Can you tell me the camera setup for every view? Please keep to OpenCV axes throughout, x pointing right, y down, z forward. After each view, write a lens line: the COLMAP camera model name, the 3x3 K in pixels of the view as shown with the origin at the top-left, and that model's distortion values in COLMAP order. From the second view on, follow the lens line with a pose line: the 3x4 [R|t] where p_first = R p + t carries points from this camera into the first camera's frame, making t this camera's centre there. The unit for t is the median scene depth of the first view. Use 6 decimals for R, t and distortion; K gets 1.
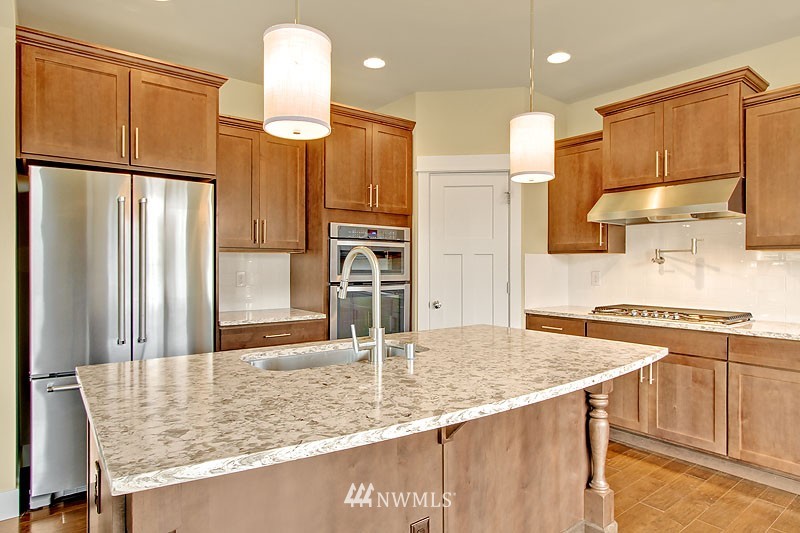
lens RADIAL K [[474.4, 0, 400.0], [0, 474.4, 266.5], [0, 0, 1]] dist [-0.004647, 0.000470]
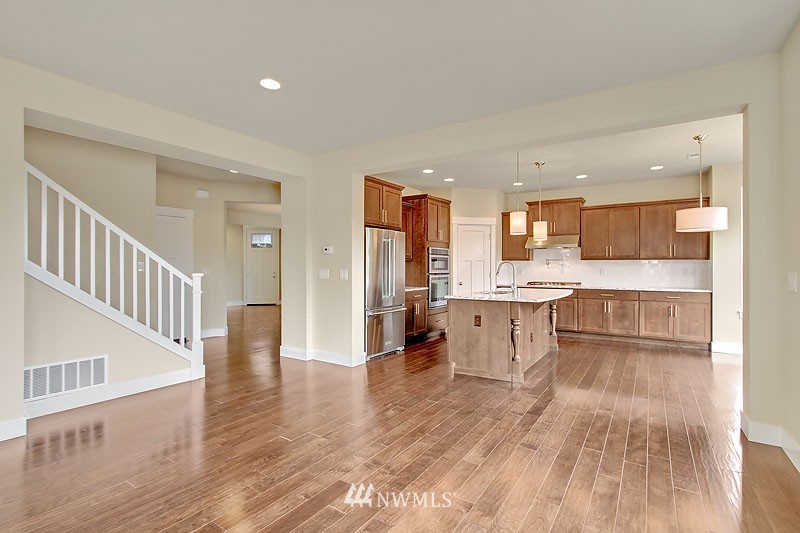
lens RADIAL K [[387.4, 0, 402.7], [0, 387.4, 268.9], [0, 0, 1]] dist [-0.001735, 0.000844]
pose [[0.945771, -0.004926, 0.324798, -0.900212], [0.003920, 0.999985, 0.003753, 0.004294], [-0.324811, -0.002277, 0.945776, -0.742203]]
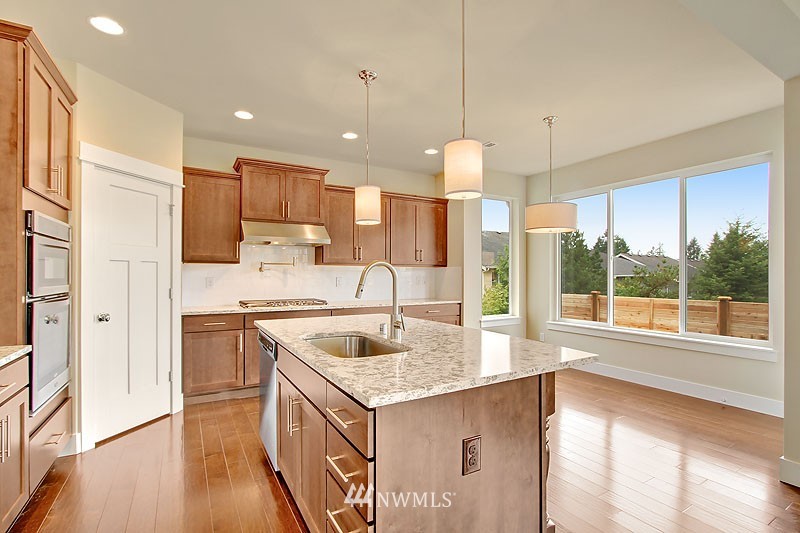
lens RADIAL K [[385.1, 0, 406.7], [0, 385.1, 273.5], [0, 0, 1]] dist [-0.004423, -0.000196]
pose [[0.134232, -0.001483, 0.990949, -0.643719], [-0.000319, 0.999999, 0.001539, -0.001897], [-0.990950, -0.000523, 0.134231, 0.396239]]
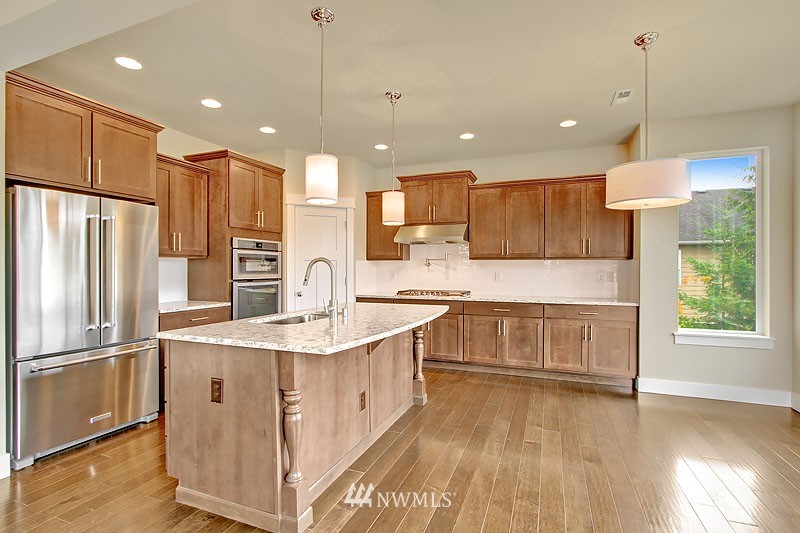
lens RADIAL K [[387.4, 0, 402.7], [0, 387.4, 268.9], [0, 0, 1]] dist [-0.001735, 0.000844]
pose [[0.862937, -0.002662, 0.505304, -0.302518], [0.002287, 0.999996, 0.001362, 0.000857], [-0.505306, -0.000020, 0.862940, -0.247753]]
